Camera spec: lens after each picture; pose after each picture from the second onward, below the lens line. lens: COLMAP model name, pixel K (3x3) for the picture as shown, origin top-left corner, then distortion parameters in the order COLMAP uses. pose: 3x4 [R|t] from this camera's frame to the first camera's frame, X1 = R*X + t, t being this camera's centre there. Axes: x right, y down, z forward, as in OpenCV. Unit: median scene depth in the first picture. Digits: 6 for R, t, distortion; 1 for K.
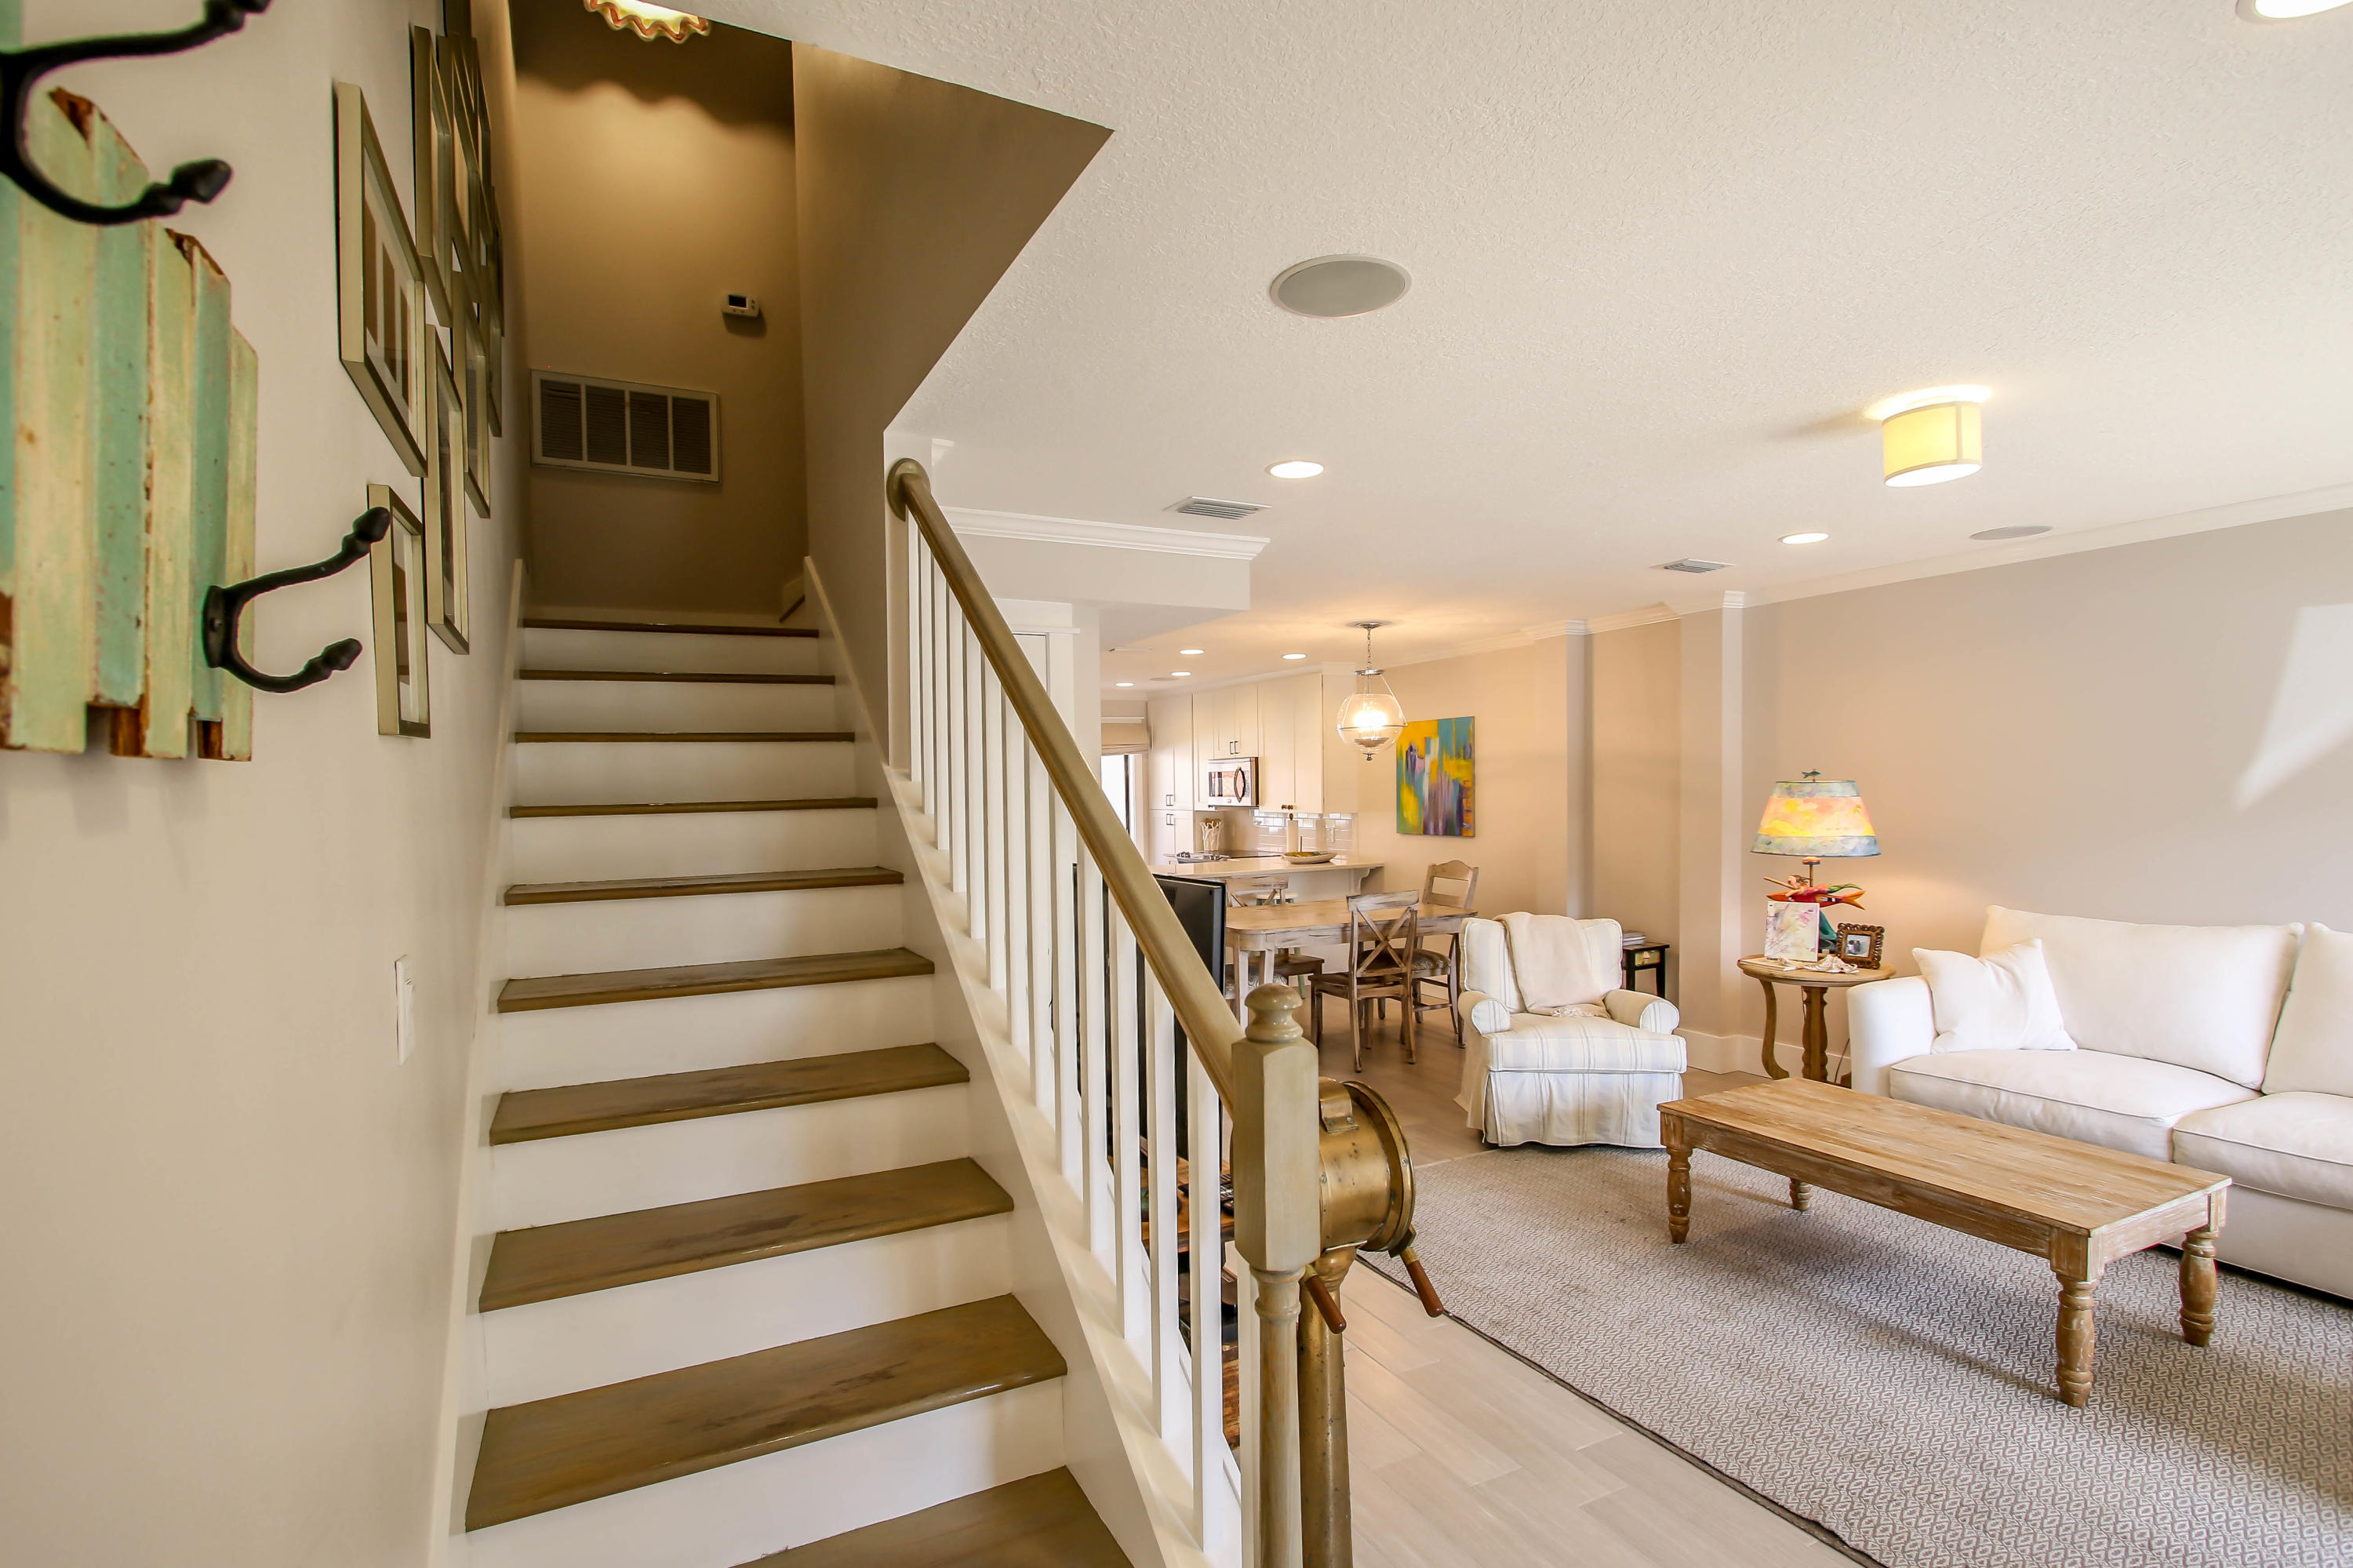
lens RADIAL K [[1132.8, 0, 1180.0], [0, 1132.8, 835.9], [0, 0, 1]] dist [-0.001784, 0.000361]
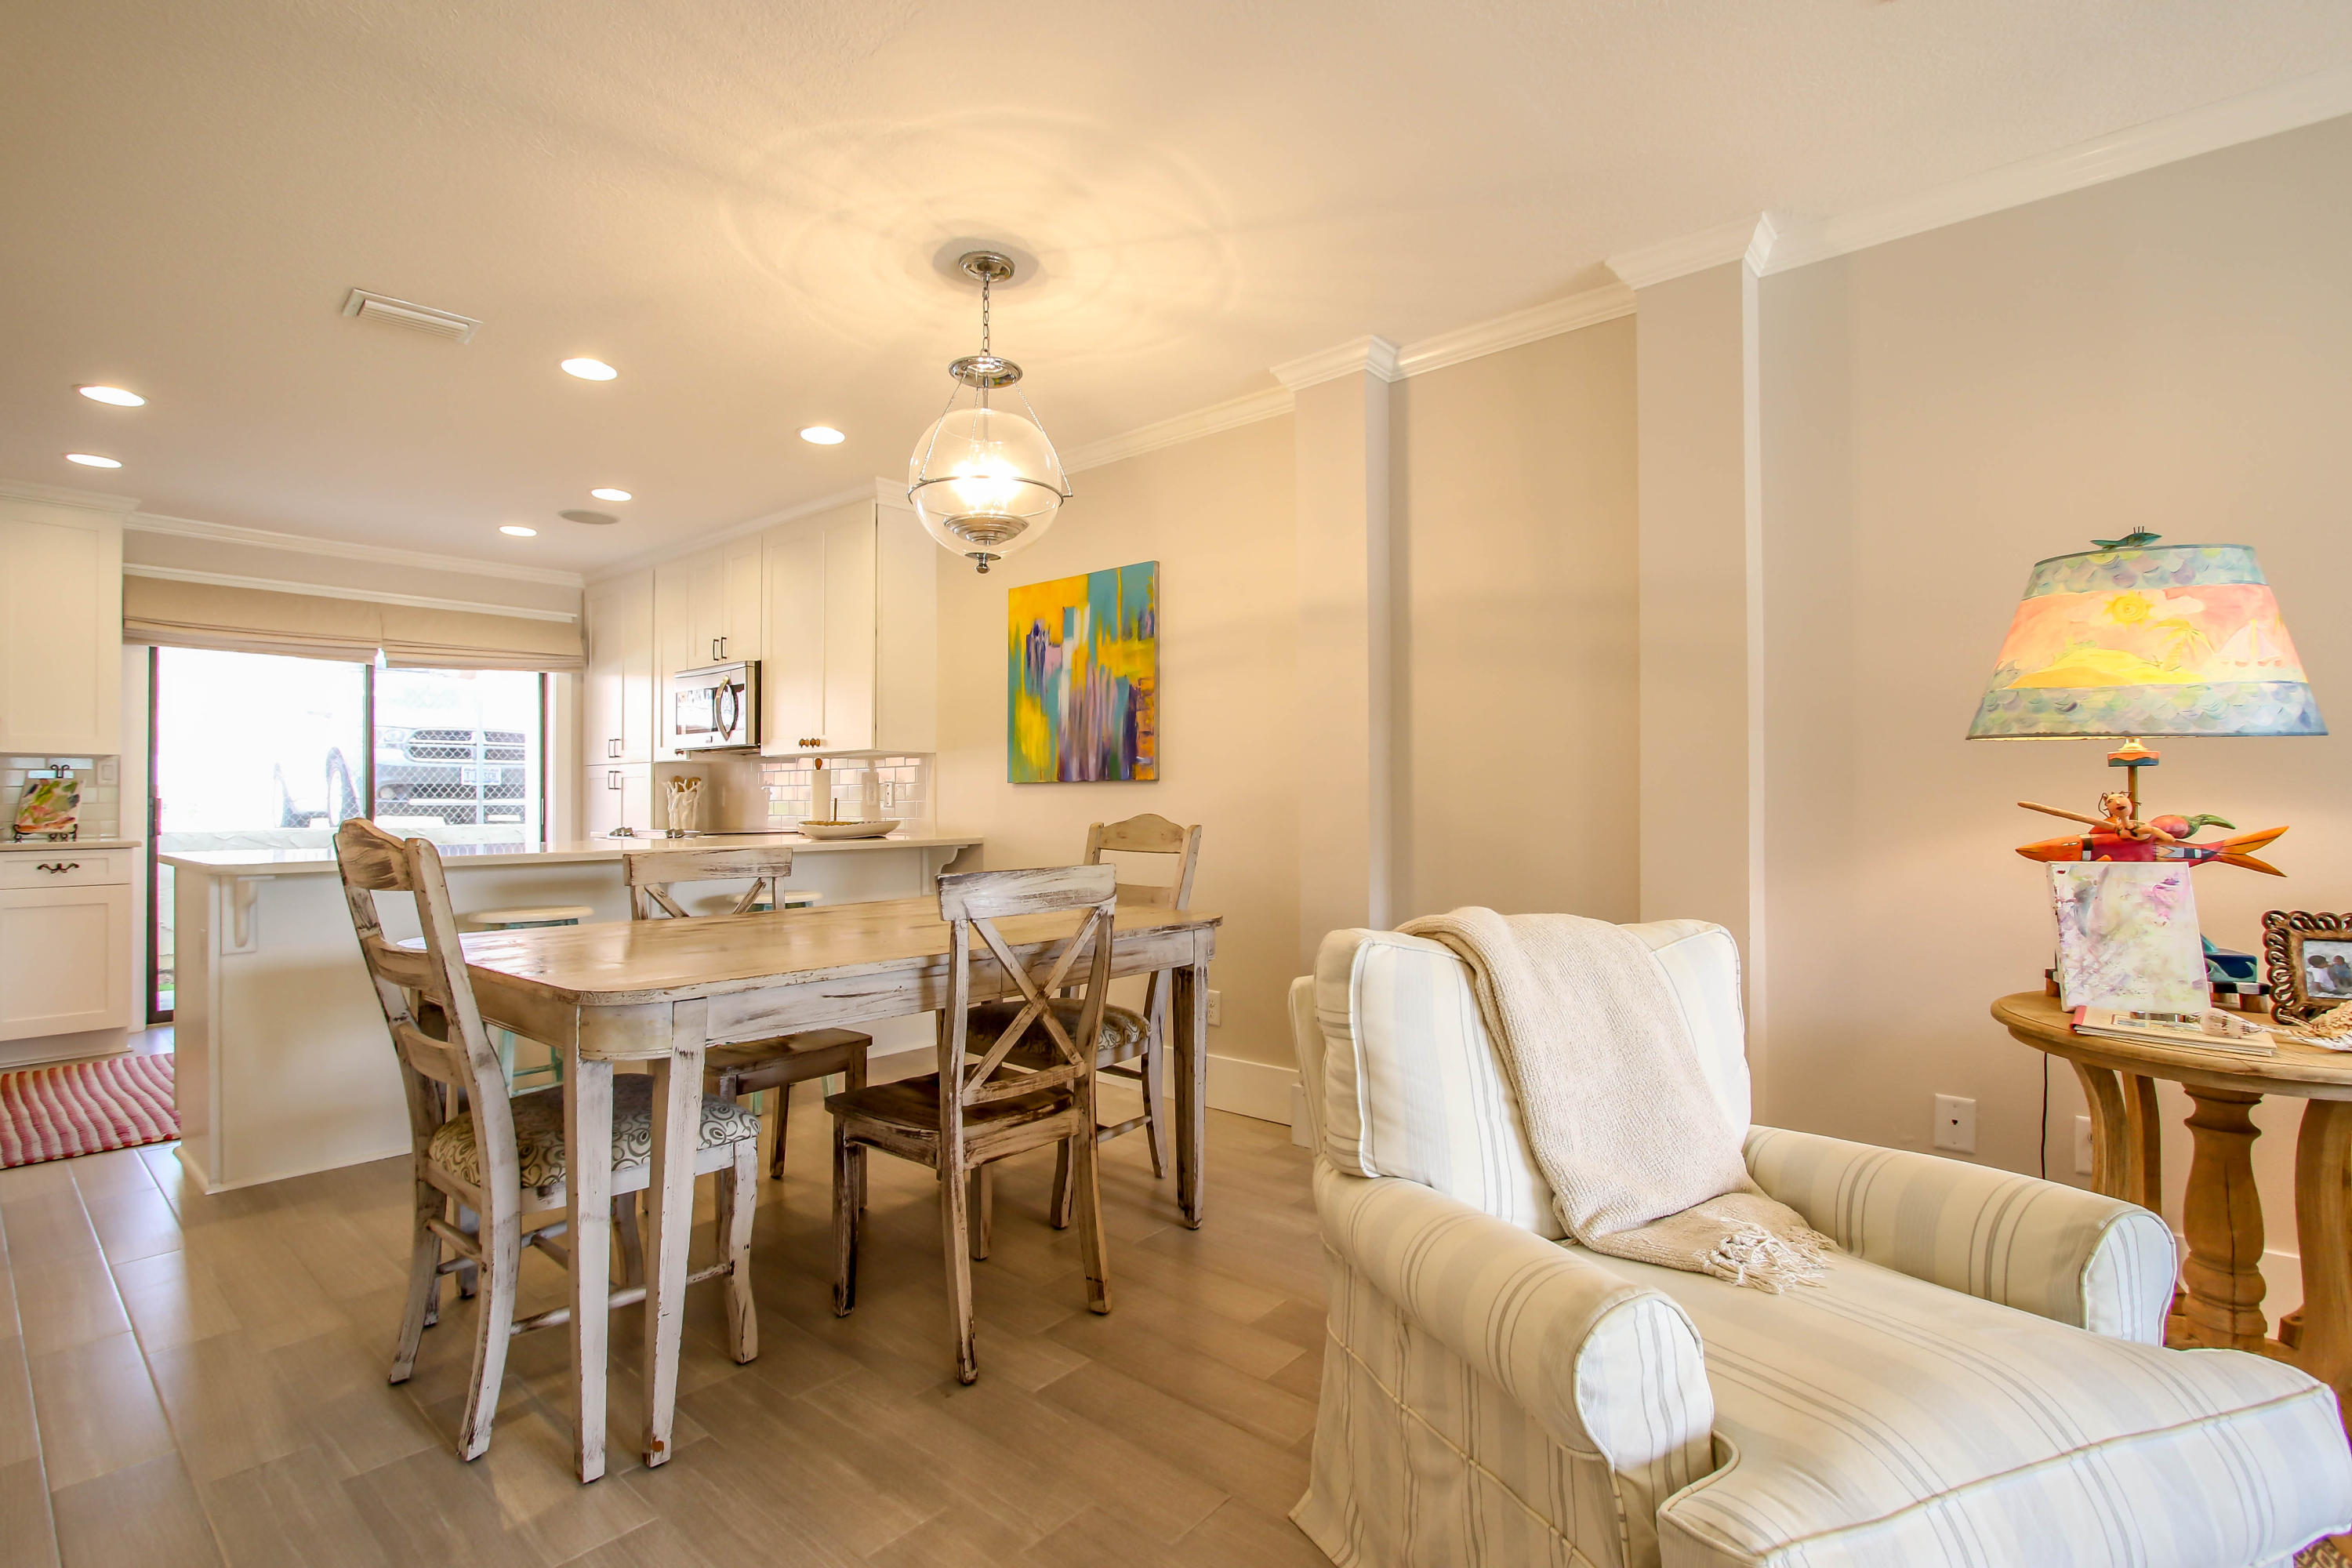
lens RADIAL K [[1075.5, 0, 1174.8], [0, 1075.5, 789.3], [0, 0, 1]] dist [-0.019043, 0.002840]
pose [[0.922547, 0.019867, 0.385373, 0.085051], [0.003263, 0.998236, -0.059273, 0.045245], [-0.385871, 0.055940, 0.920855, 0.655432]]
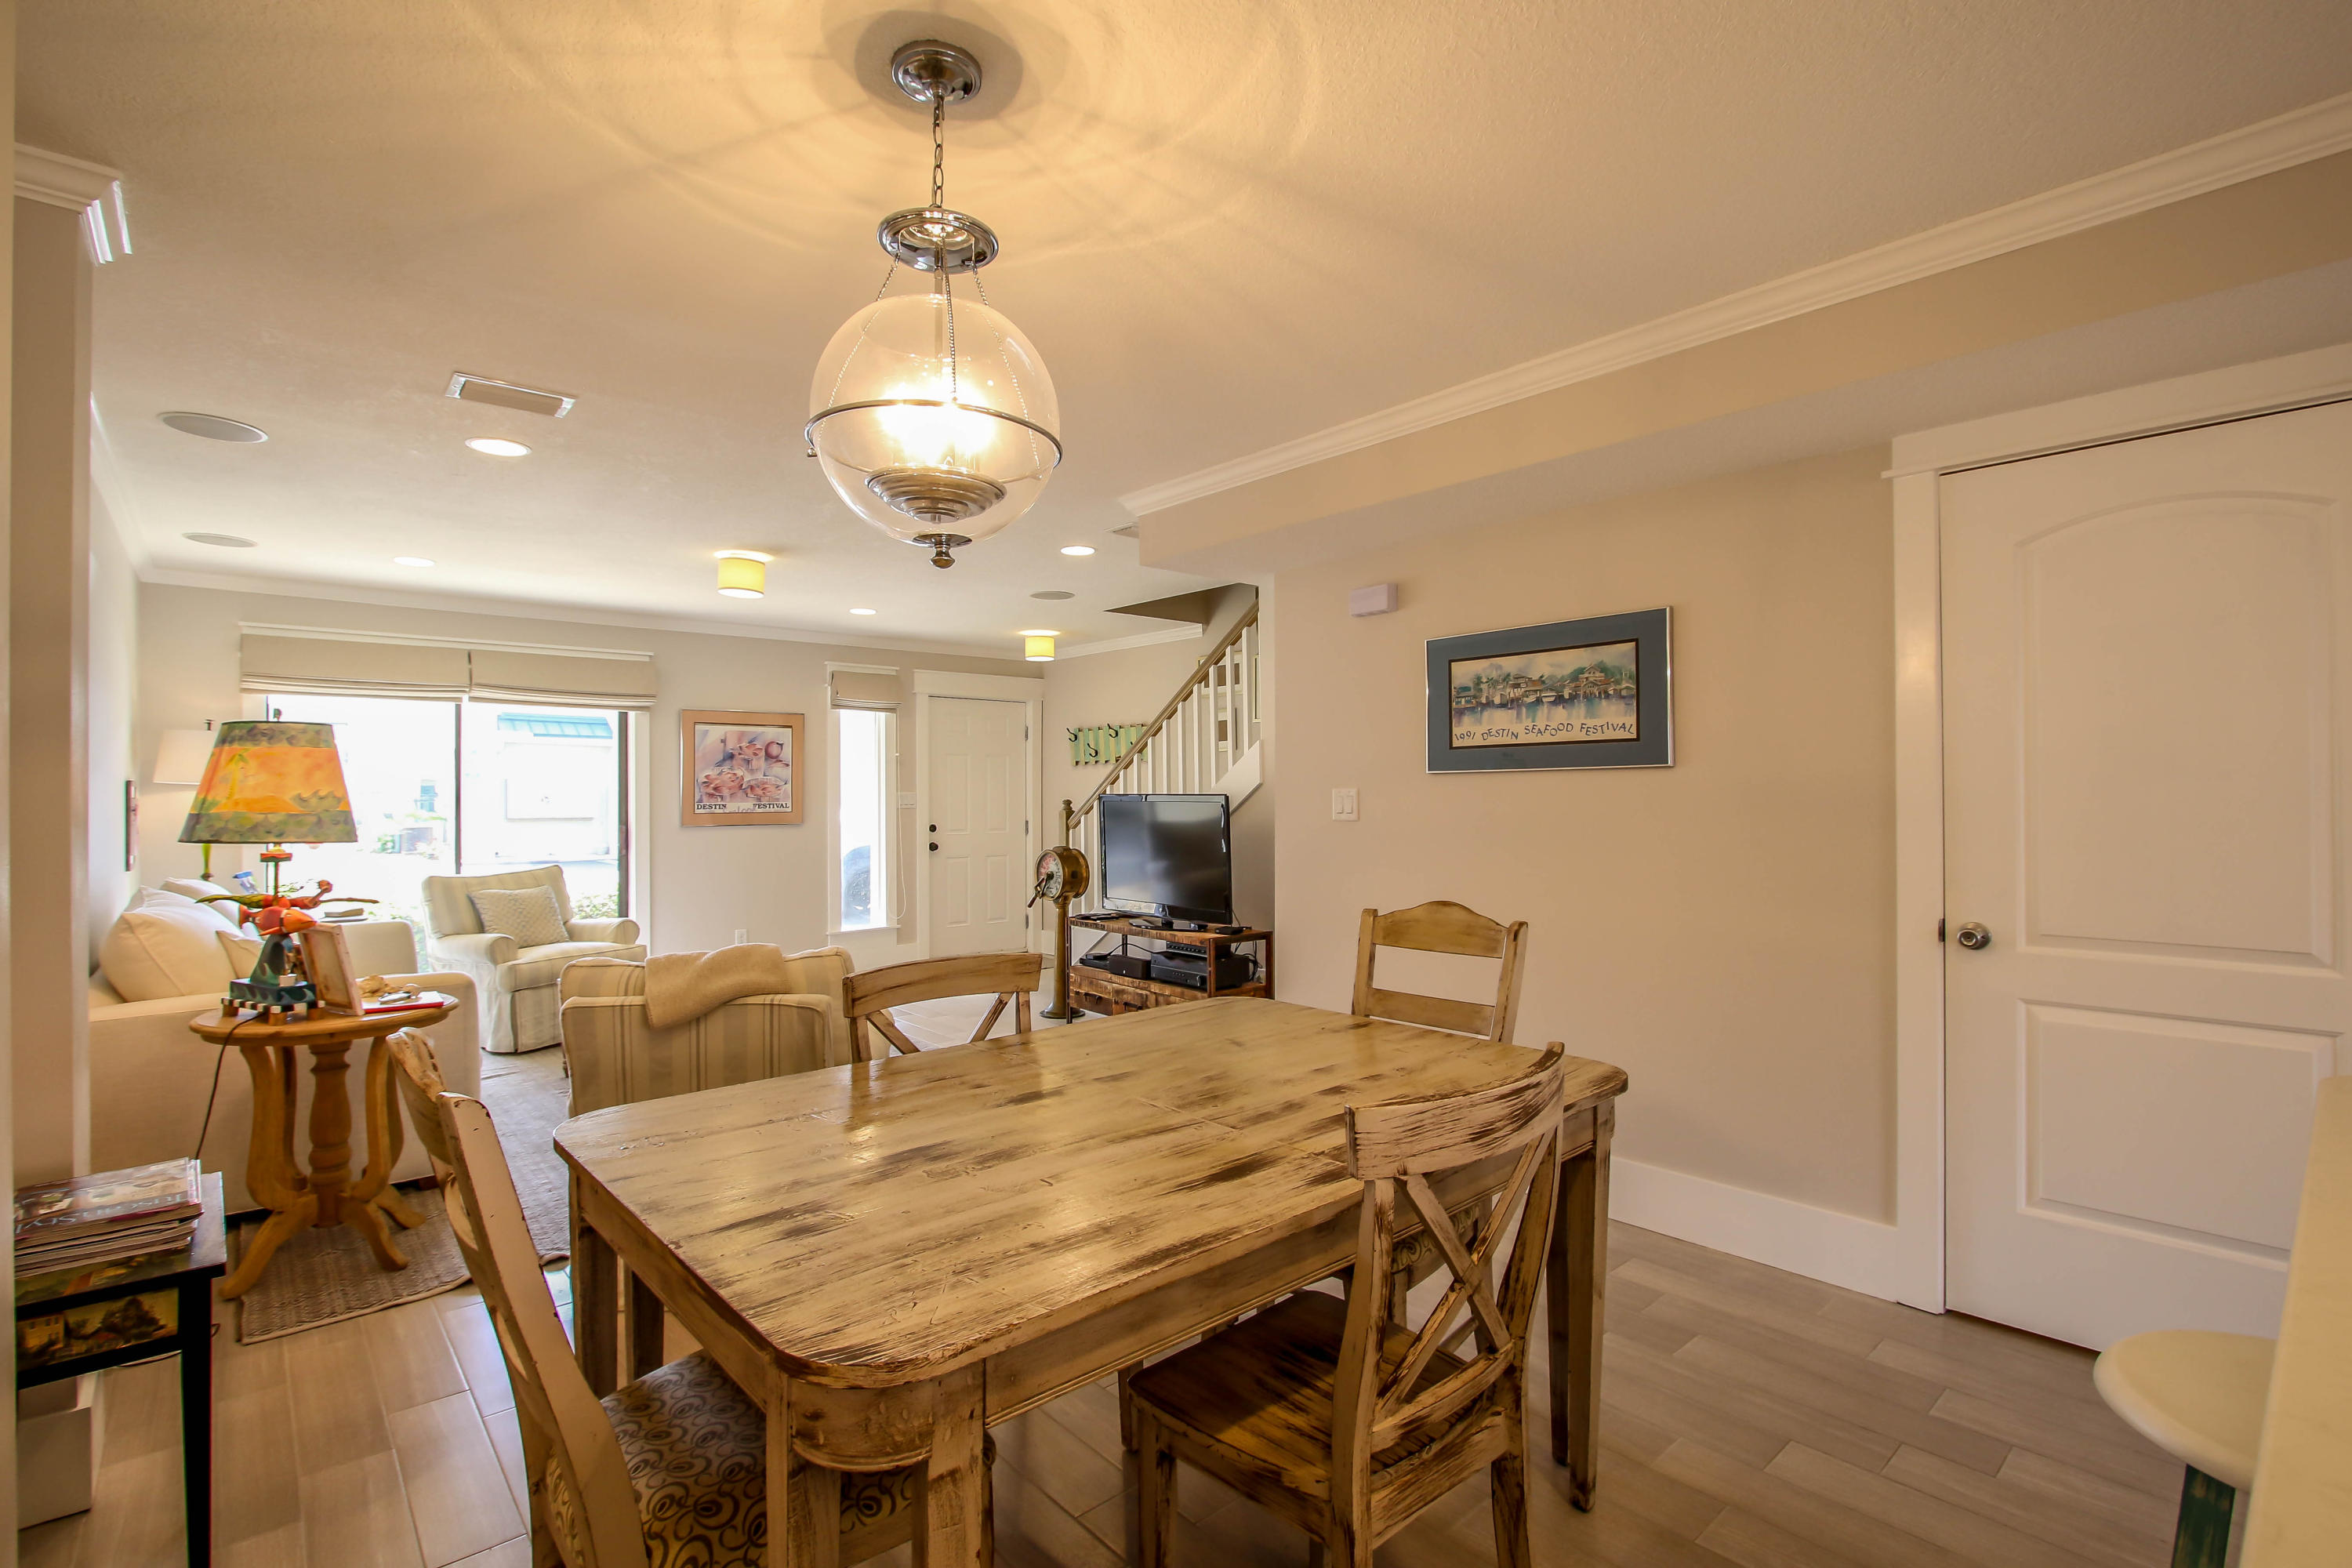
lens RADIAL K [[1075.5, 0, 1174.8], [0, 1075.5, 789.3], [0, 0, 1]] dist [-0.019043, 0.002840]
pose [[-0.967937, 0.020357, -0.250368, 0.196074], [0.010443, 0.999110, 0.040862, -0.026185], [0.250977, 0.036937, -0.967288, 1.386157]]
